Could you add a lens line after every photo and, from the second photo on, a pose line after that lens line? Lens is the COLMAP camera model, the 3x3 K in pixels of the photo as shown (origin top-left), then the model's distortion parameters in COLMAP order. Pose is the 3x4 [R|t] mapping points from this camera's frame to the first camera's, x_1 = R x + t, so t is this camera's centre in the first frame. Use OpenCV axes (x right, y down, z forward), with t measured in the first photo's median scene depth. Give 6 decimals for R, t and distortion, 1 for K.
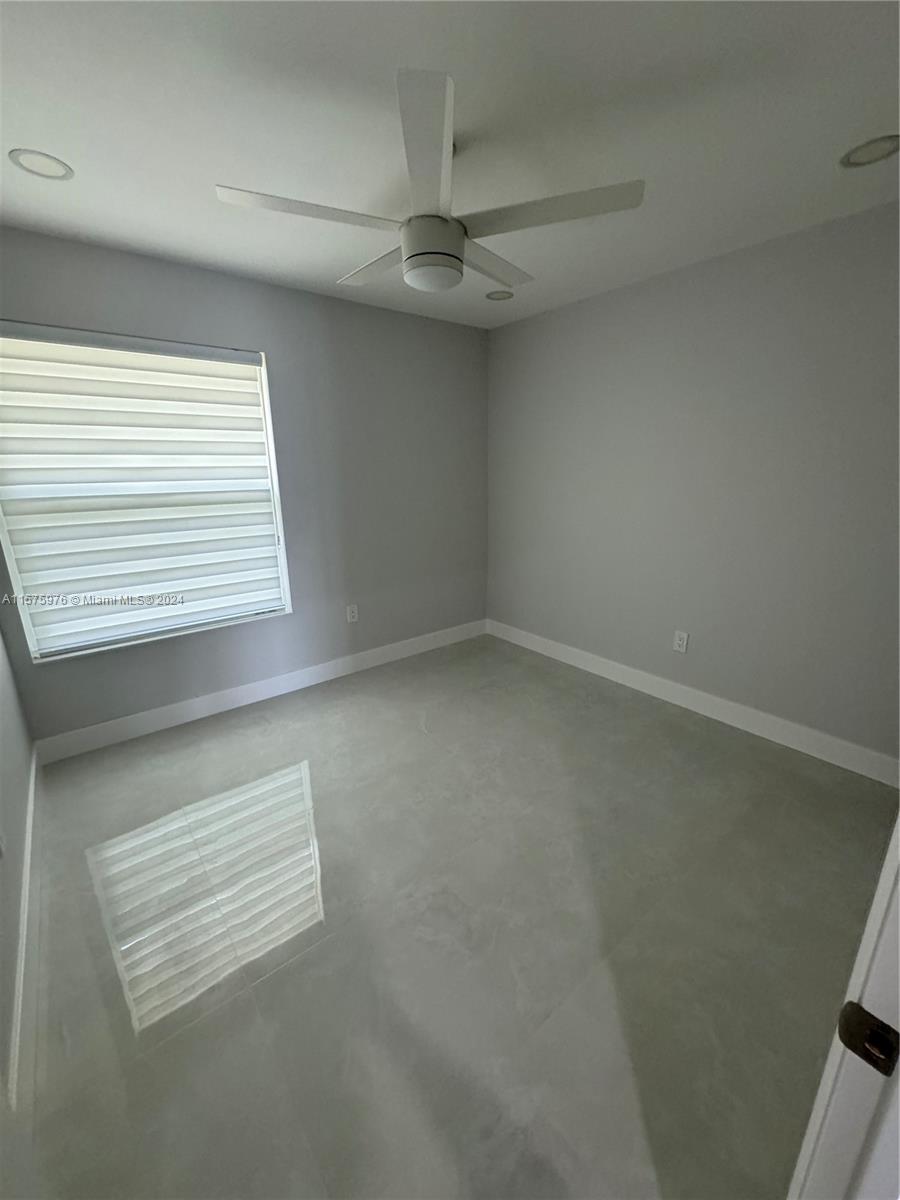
lens RADIAL K [[478.2, 0, 452.3], [0, 478.2, 599.6], [0, 0, 1]] dist [-0.000341, -0.000013]
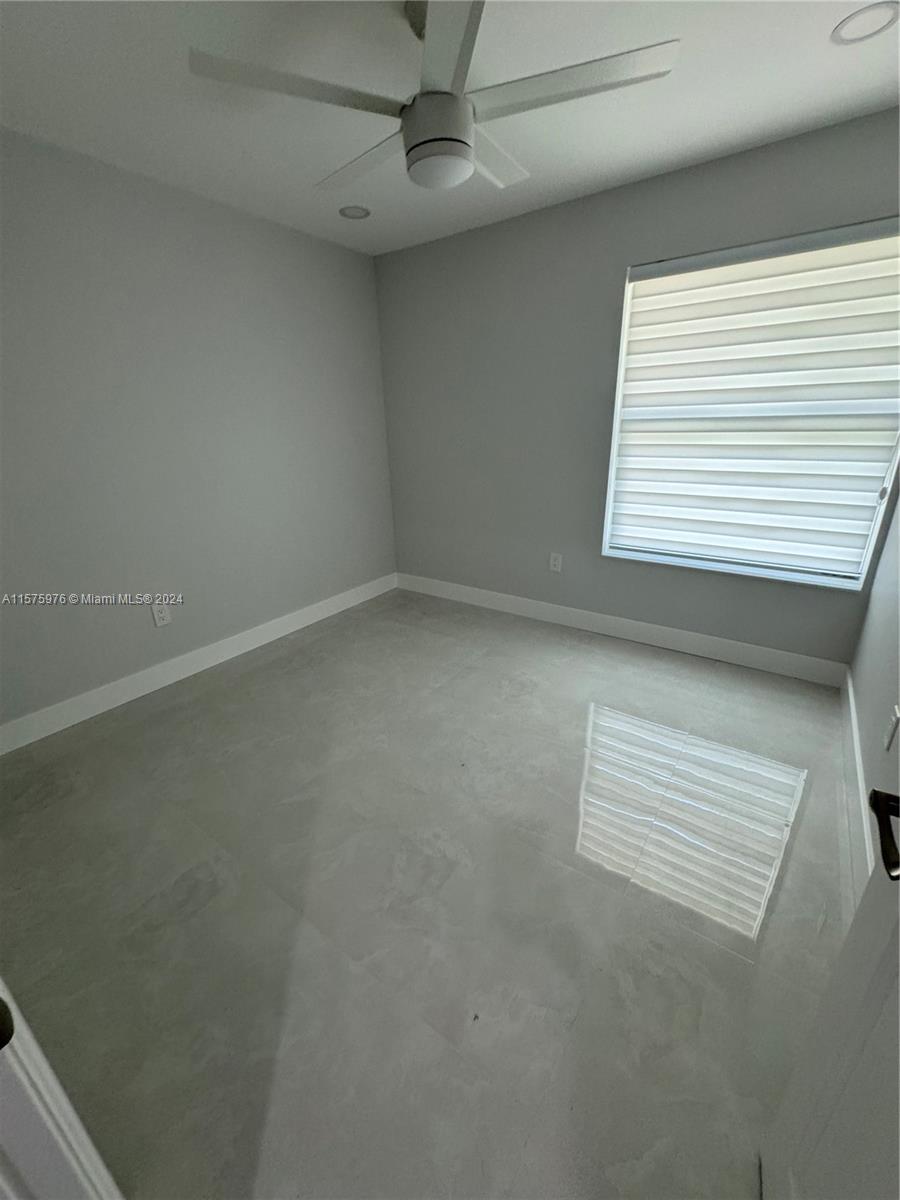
lens RADIAL K [[487.6, 0, 448.0], [0, 487.6, 592.7], [0, 0, 1]] dist [-0.000166, -0.000065]
pose [[0.243965, 0.346982, -0.905585, 0.181941], [-0.225048, 0.928566, 0.295158, -0.040055], [0.943310, 0.131792, 0.304626, 0.184537]]
